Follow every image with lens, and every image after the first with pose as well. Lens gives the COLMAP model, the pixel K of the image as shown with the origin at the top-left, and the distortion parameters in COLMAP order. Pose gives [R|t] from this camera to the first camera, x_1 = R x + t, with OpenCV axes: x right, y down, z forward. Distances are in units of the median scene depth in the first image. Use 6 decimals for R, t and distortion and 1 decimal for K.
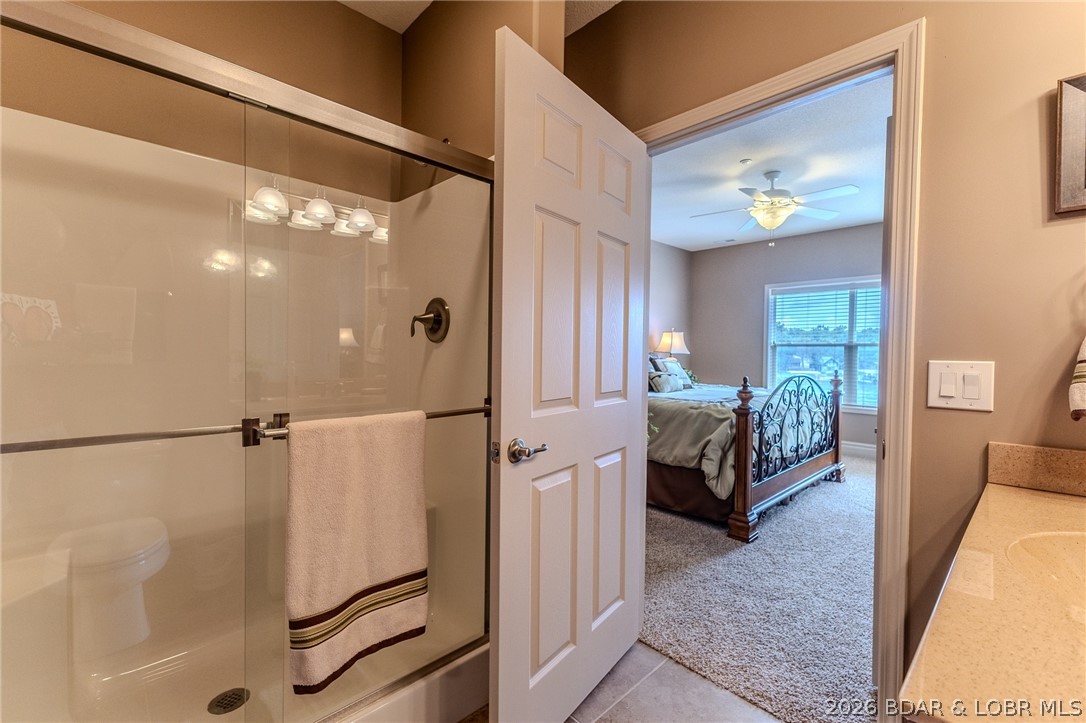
lens RADIAL K [[468.1, 0, 545.7], [0, 468.1, 354.2], [0, 0, 1]] dist [0.001639, -0.000006]
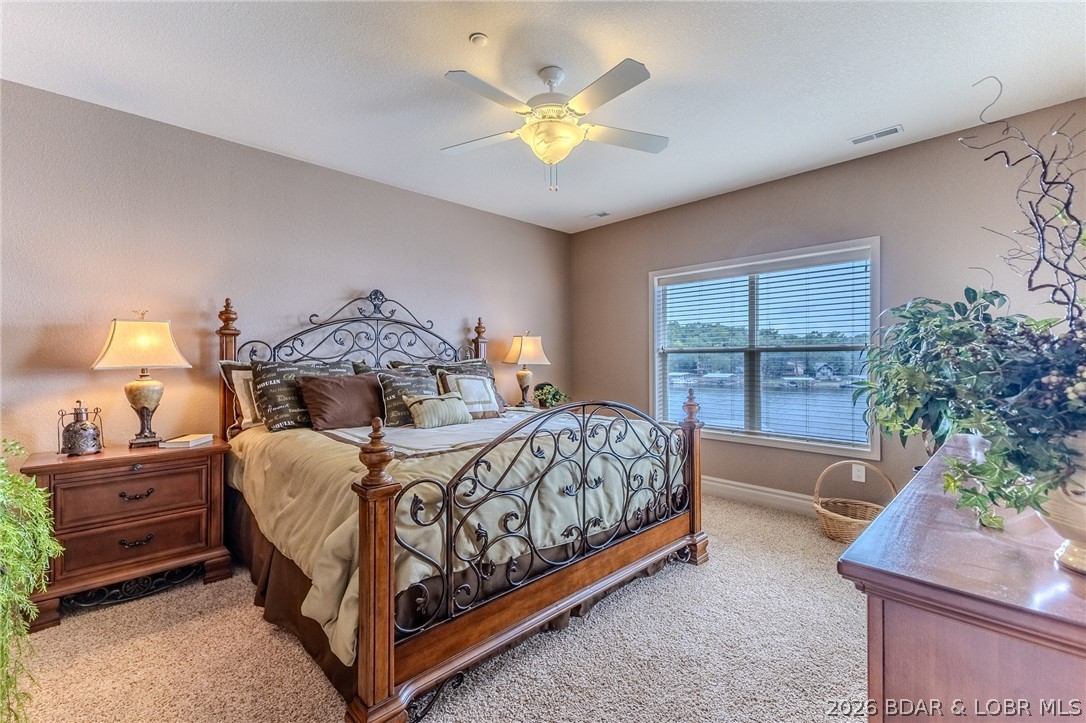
lens RADIAL K [[467.0, 0, 545.8], [0, 467.0, 358.8], [0, 0, 1]] dist [0.003900, -0.000213]
pose [[0.999913, -0.012898, 0.002720, 0.332868], [0.012924, 0.999869, -0.009745, -0.003982], [-0.002594, 0.009779, 0.999949, 0.278910]]
